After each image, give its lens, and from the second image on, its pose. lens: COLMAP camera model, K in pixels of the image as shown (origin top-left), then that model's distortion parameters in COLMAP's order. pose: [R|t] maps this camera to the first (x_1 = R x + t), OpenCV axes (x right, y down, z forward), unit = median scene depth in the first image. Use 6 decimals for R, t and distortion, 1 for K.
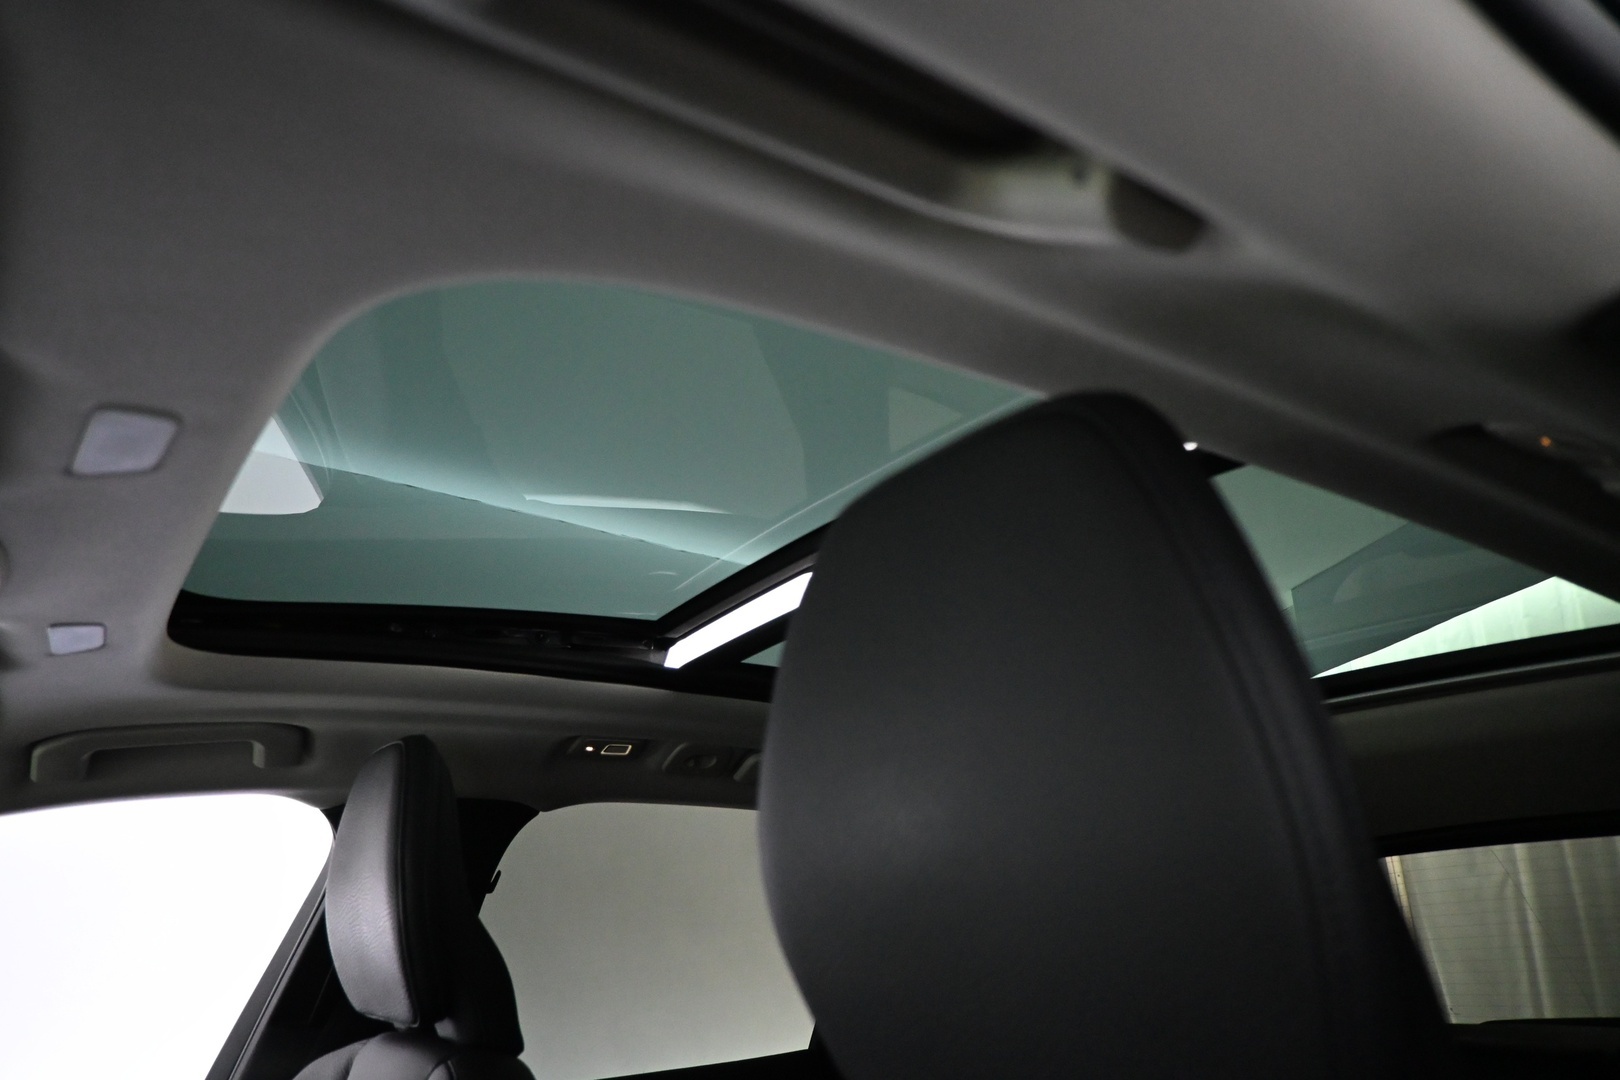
lens RADIAL K [[1125.0, 0, 810.0], [0, 1125.0, 540.0], [0, 0, 1]] dist [-0.004457, -0.002844]
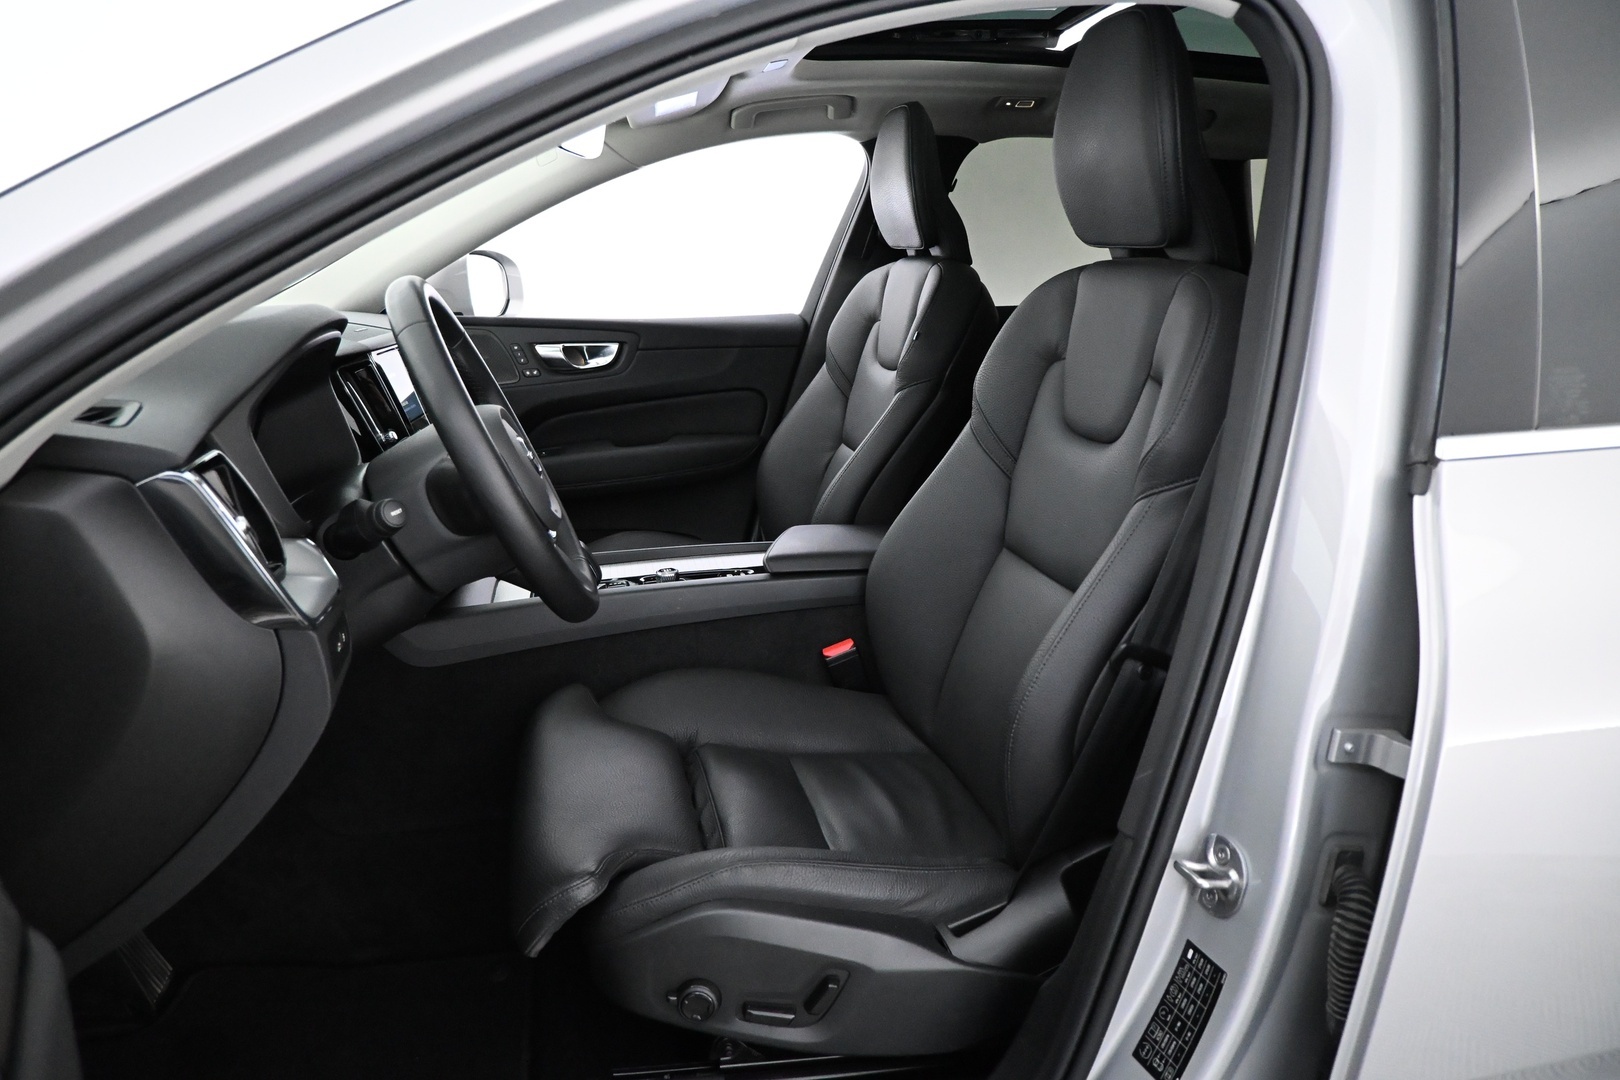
lens RADIAL K [[1125.0, 0, 810.0], [0, 1125.0, 540.0], [0, 0, 1]] dist [-0.004457, -0.002844]
pose [[0.932746, 0.114619, -0.341829, 0.198427], [0.088079, 0.846947, 0.524330, -0.190489], [0.349609, -0.519175, 0.779891, -0.842706]]
